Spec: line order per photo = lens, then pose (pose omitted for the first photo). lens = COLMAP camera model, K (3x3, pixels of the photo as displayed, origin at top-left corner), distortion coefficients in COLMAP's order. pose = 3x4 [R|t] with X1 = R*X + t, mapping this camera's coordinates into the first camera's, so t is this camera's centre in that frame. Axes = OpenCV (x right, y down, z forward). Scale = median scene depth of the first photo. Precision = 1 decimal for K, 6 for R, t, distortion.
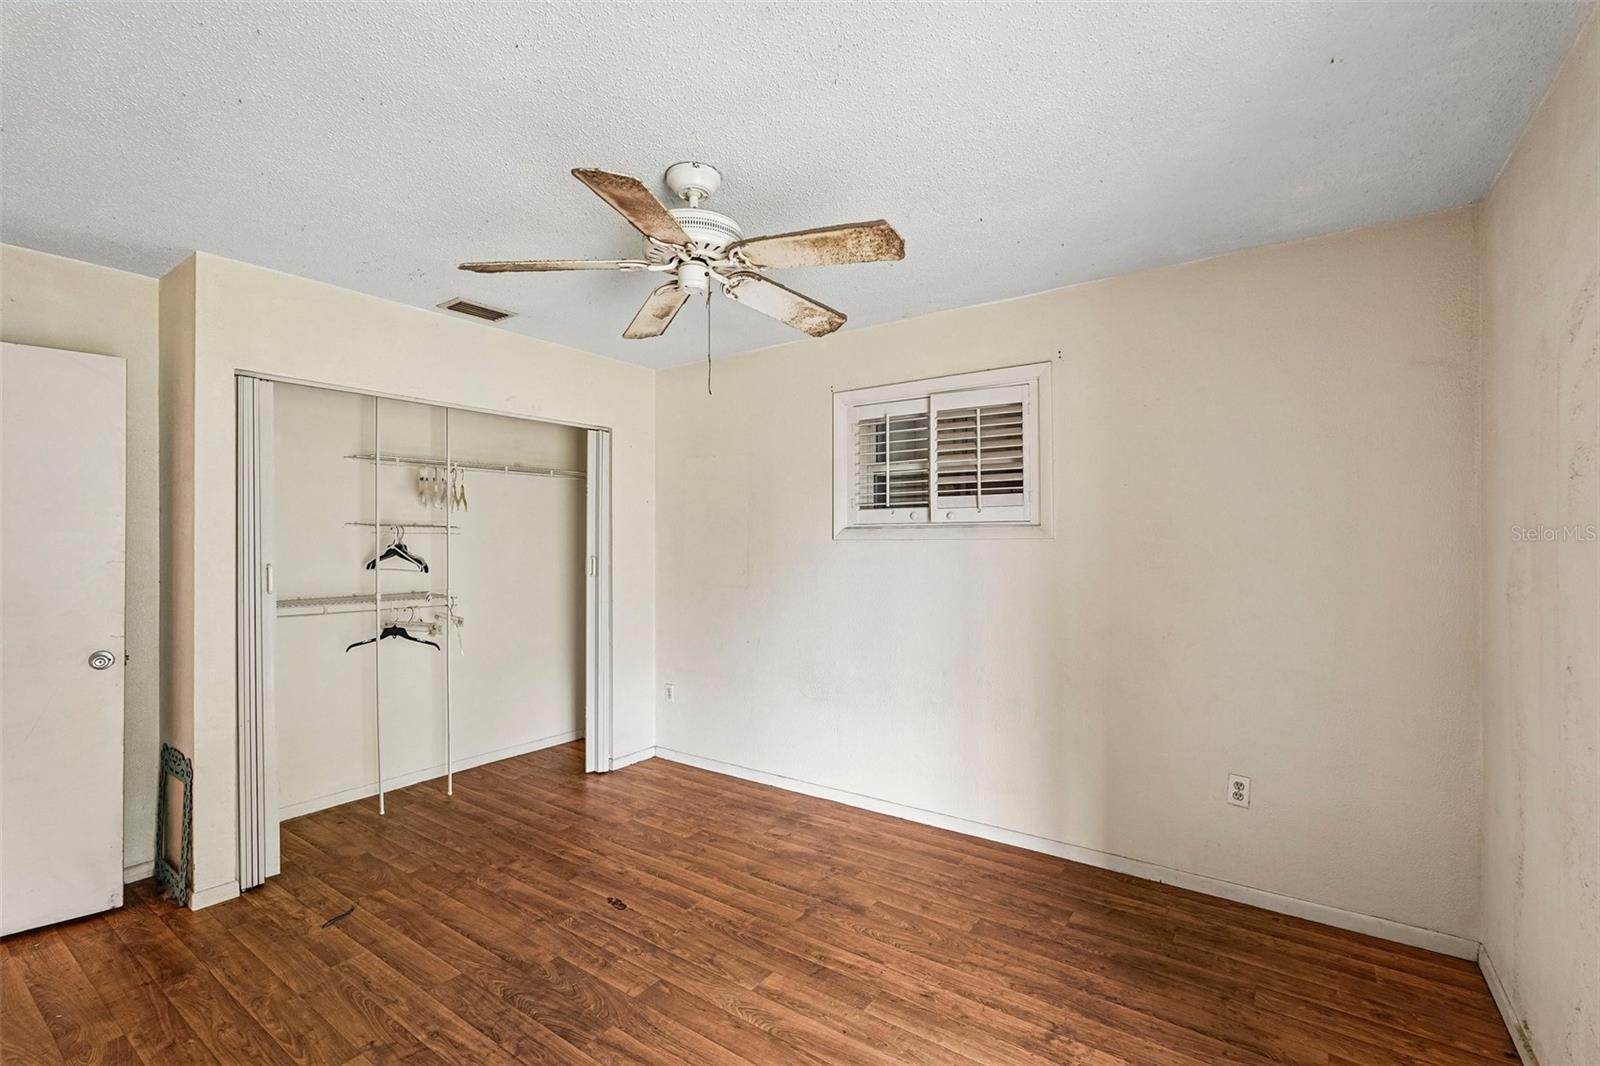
lens RADIAL K [[706.4, 0, 800.6], [0, 706.4, 538.6], [0, 0, 1]] dist [-0.014828, 0.010359]
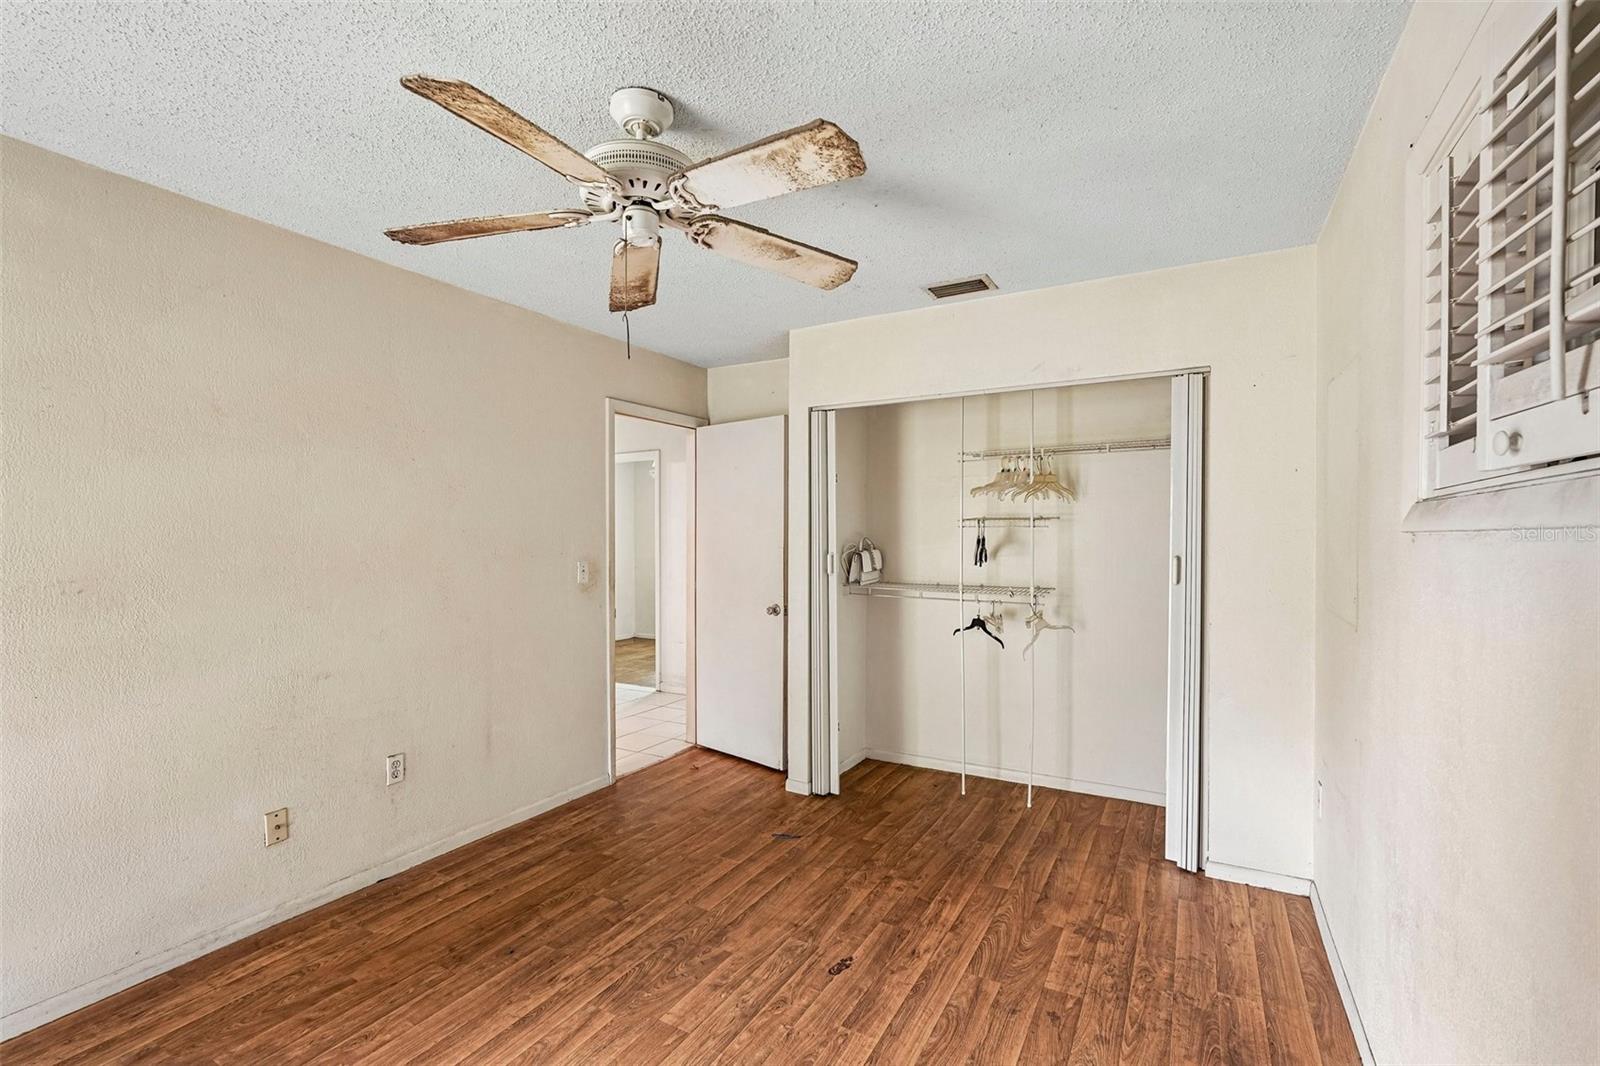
lens RADIAL K [[706.4, 0, 800.6], [0, 706.4, 538.6], [0, 0, 1]] dist [-0.014828, 0.010359]
pose [[0.101575, 0.006261, -0.994808, 0.558788], [0.004004, 0.999970, 0.006702, 0.002660], [0.994820, -0.004664, 0.101547, 0.858094]]
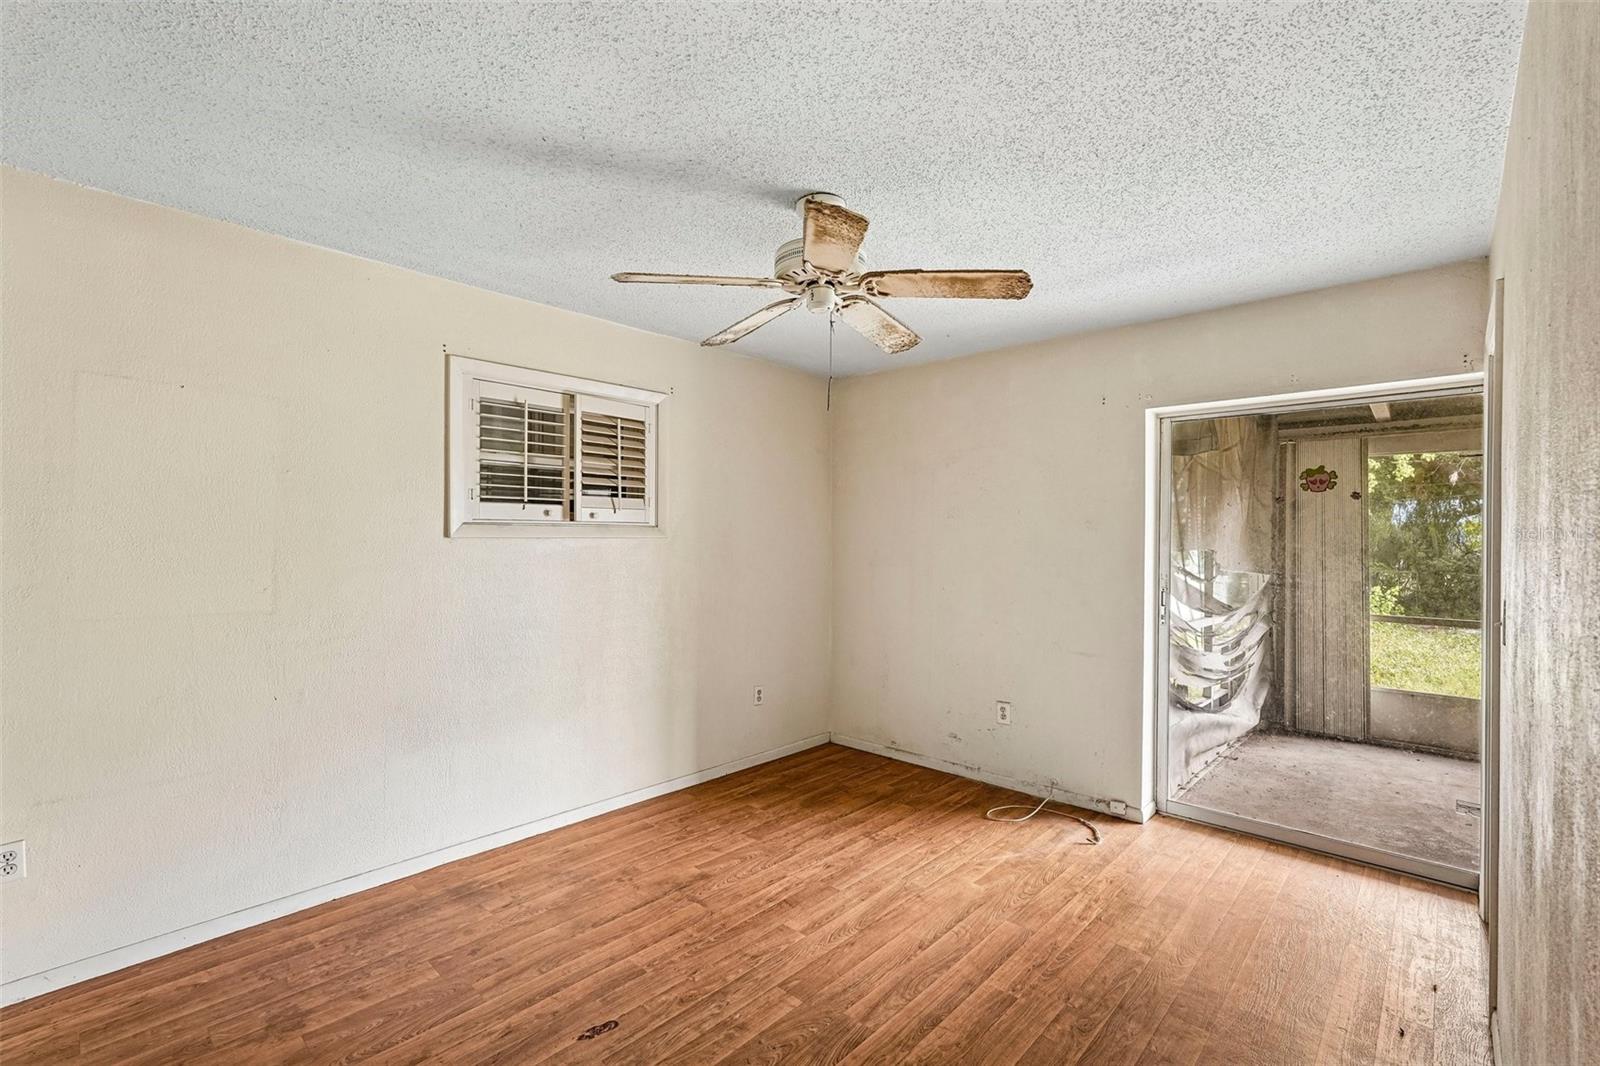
lens RADIAL K [[706.4, 0, 800.6], [0, 706.4, 538.6], [0, 0, 1]] dist [-0.014828, 0.010359]
pose [[0.131263, 0.001767, 0.991346, -0.955866], [-0.008483, 0.999964, -0.000659, 0.000040], [-0.991311, -0.008323, 0.131273, 0.688064]]
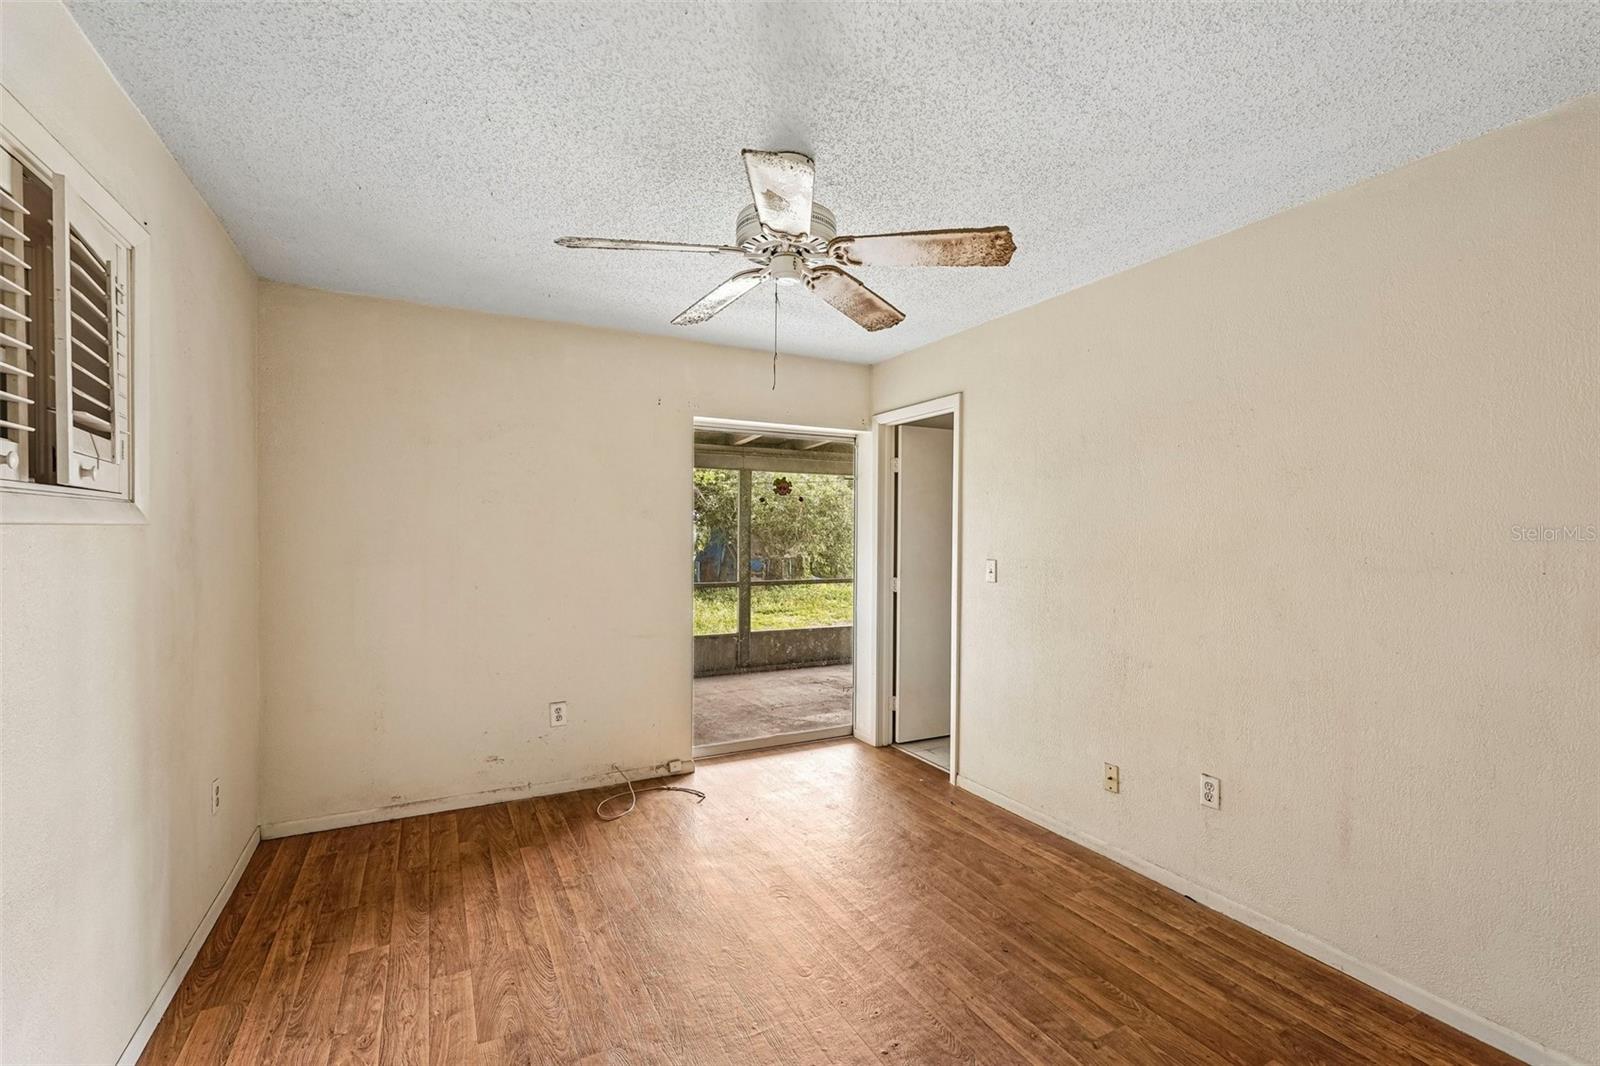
lens RADIAL K [[706.4, 0, 800.6], [0, 706.4, 538.6], [0, 0, 1]] dist [-0.014828, 0.010359]
pose [[-0.891821, -0.007193, 0.452332, -0.485584], [-0.004940, 0.999969, 0.006162, 0.005835], [-0.452362, 0.003261, -0.891828, 1.464398]]
